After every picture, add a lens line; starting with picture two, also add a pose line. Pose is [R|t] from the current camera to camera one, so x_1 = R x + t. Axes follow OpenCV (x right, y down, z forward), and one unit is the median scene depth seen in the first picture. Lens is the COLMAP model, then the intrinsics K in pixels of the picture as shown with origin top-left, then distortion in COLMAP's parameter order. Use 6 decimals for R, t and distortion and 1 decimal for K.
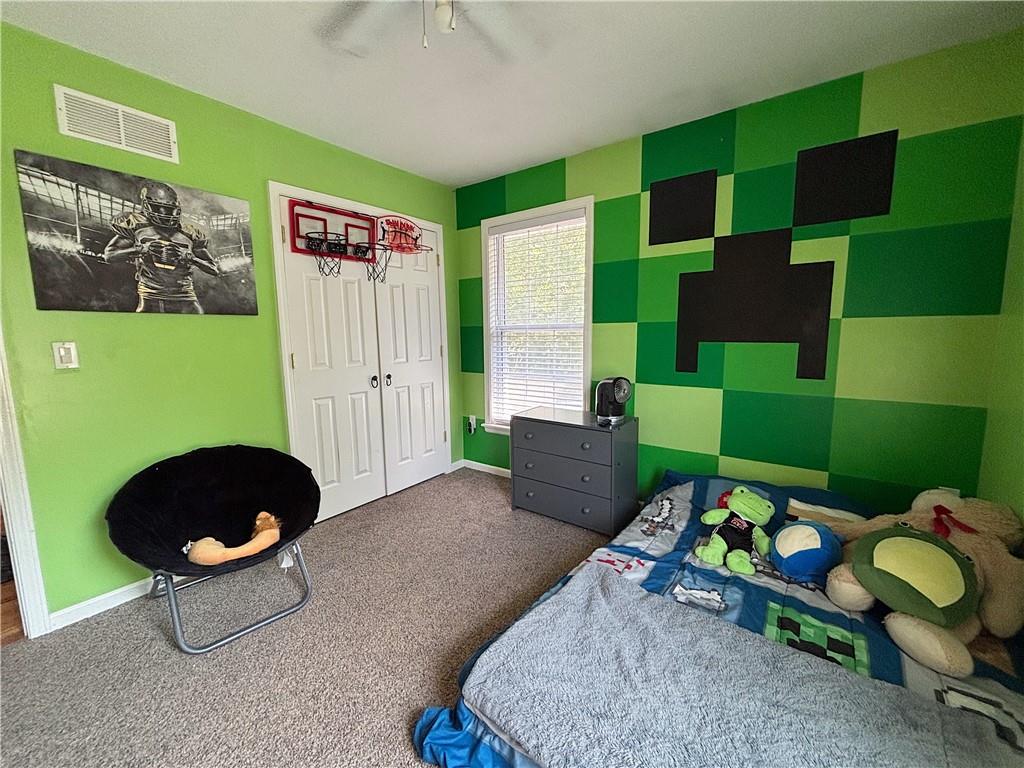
lens RADIAL K [[408.6, 0, 512.7], [0, 408.6, 386.8], [0, 0, 1]] dist [-0.011797, -0.001625]
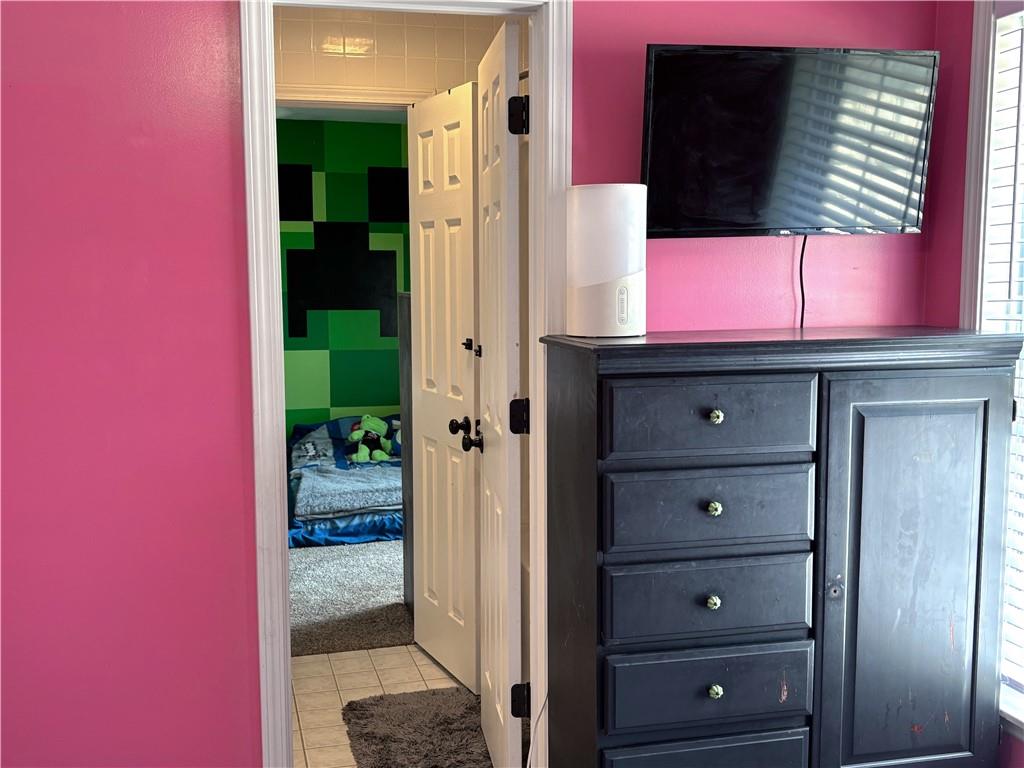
lens RADIAL K [[1091.9, 0, 514.2], [0, 1091.9, 387.1], [0, 0, 1]] dist [0.146835, 0.000000]
pose [[0.622636, -0.069237, 0.779443, -1.807470], [0.098287, 0.995109, 0.009881, 0.149993], [-0.776315, 0.070457, 0.626396, -1.545476]]
